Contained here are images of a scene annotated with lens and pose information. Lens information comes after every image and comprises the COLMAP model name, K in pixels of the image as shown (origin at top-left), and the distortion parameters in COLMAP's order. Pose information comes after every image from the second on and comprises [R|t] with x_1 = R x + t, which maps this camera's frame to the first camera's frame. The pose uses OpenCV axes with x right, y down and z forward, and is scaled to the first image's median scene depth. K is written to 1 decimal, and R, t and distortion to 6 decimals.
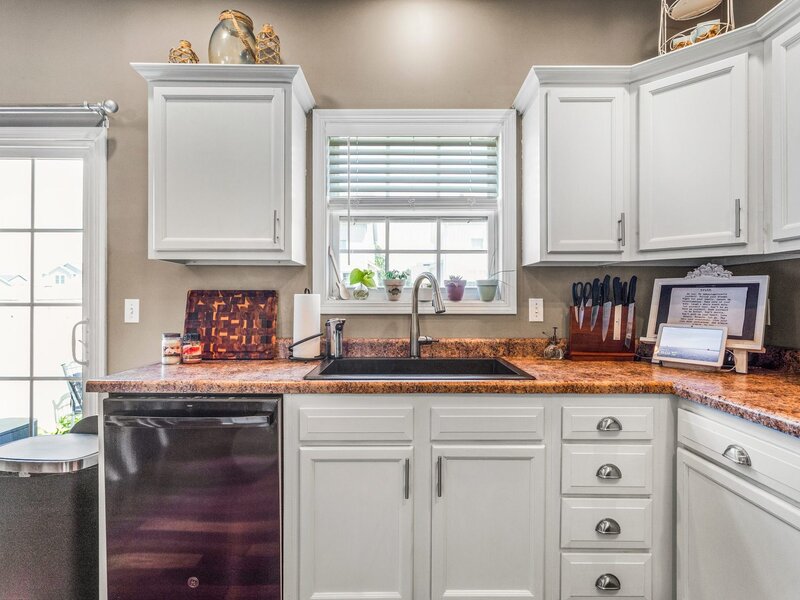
lens RADIAL K [[438.7, 0, 398.7], [0, 438.7, 299.1], [0, 0, 1]] dist [0.000173, 0.004866]
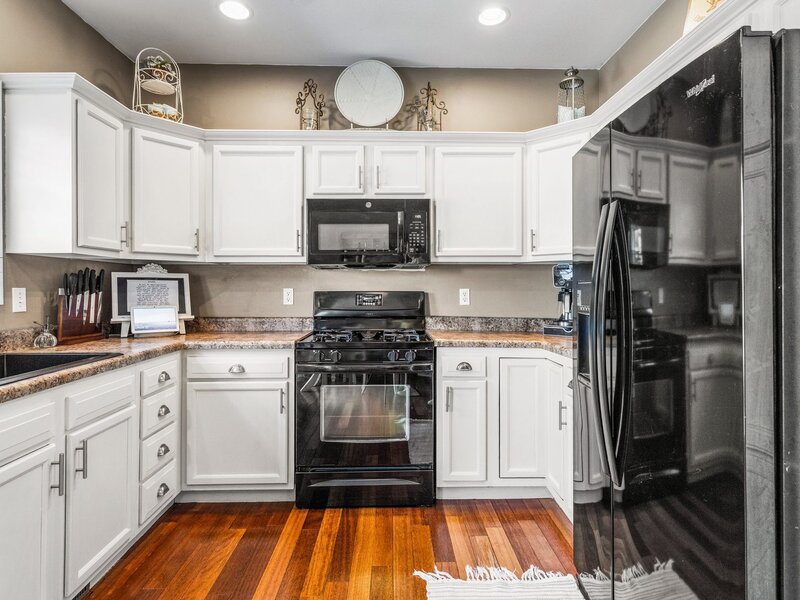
lens RADIAL K [[438.7, 0, 399.2], [0, 438.7, 284.7], [0, 0, 1]] dist [0.000173, 0.004866]
pose [[-0.019934, 0.006410, 0.999781, -0.739572], [0.002616, 0.999976, -0.006359, 0.000236], [-0.999798, 0.002489, -0.019950, 0.210779]]
